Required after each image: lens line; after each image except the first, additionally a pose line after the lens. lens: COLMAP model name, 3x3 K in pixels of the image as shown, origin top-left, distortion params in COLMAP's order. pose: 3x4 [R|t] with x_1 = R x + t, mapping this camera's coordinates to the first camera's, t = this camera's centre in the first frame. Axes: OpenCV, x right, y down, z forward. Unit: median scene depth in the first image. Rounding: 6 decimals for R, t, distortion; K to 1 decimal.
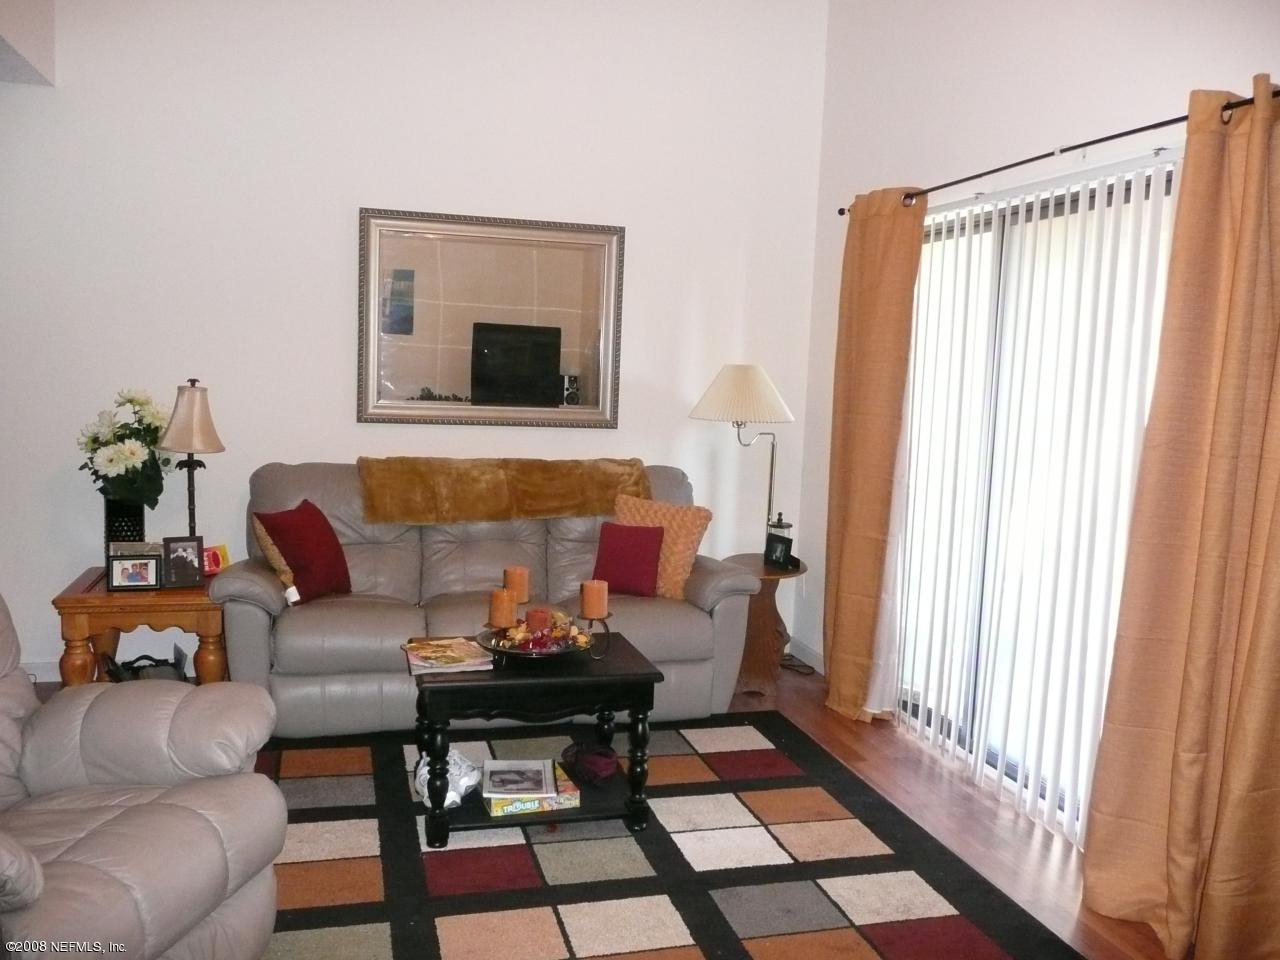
lens RADIAL K [[1091.0, 0, 637.6], [0, 1091.0, 484.6], [0, 0, 1]] dist [0.001978, 0.004053]
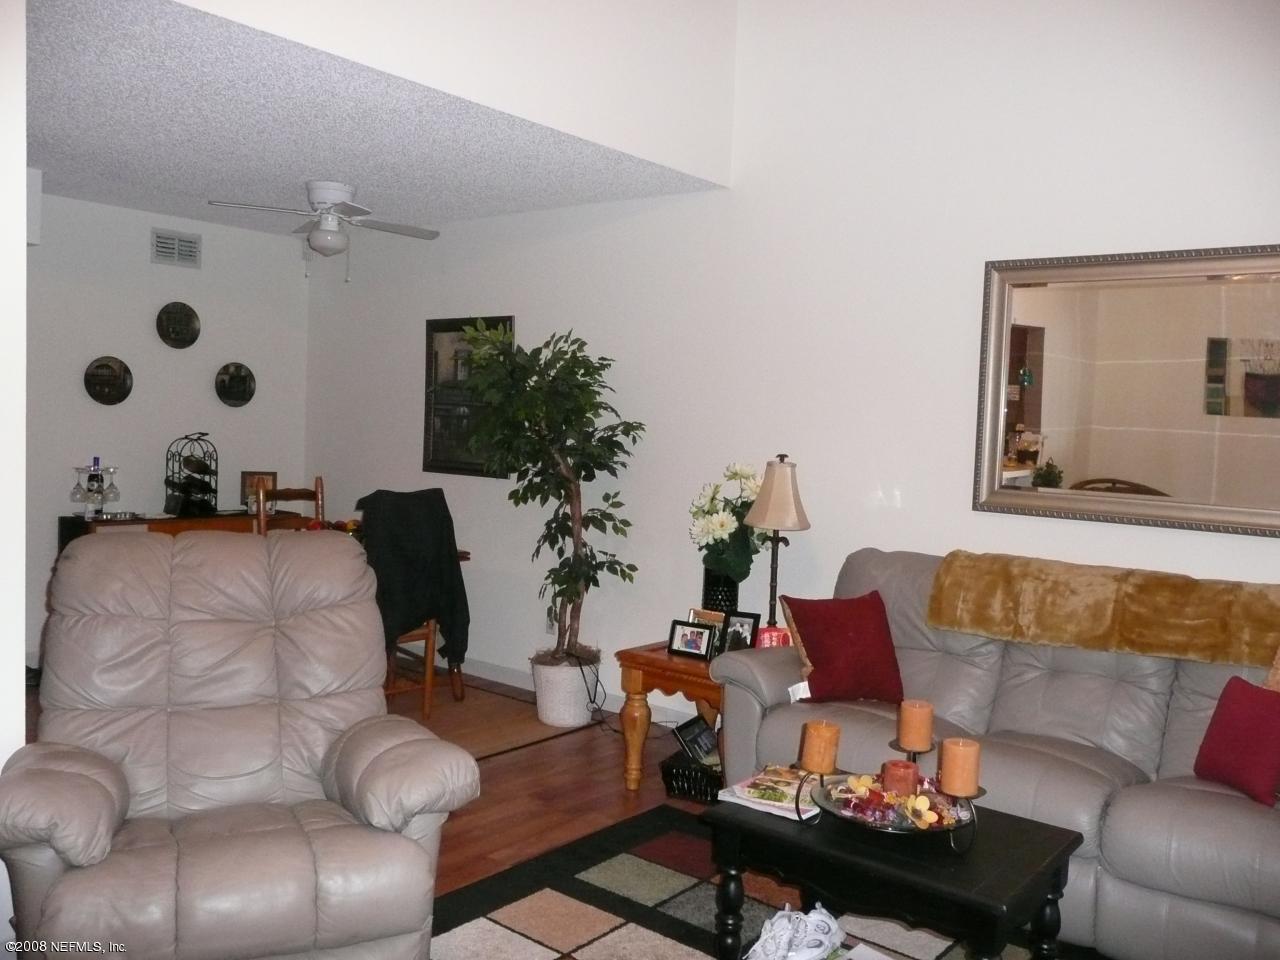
lens RADIAL K [[1091.0, 0, 641.9], [0, 1091.0, 474.1], [0, 0, 1]] dist [0.001978, 0.004053]
pose [[0.611367, 0.028489, -0.790834, 0.286183], [-0.109436, 0.992793, -0.048837, -0.016779], [0.783744, 0.116403, 0.610079, 0.296681]]
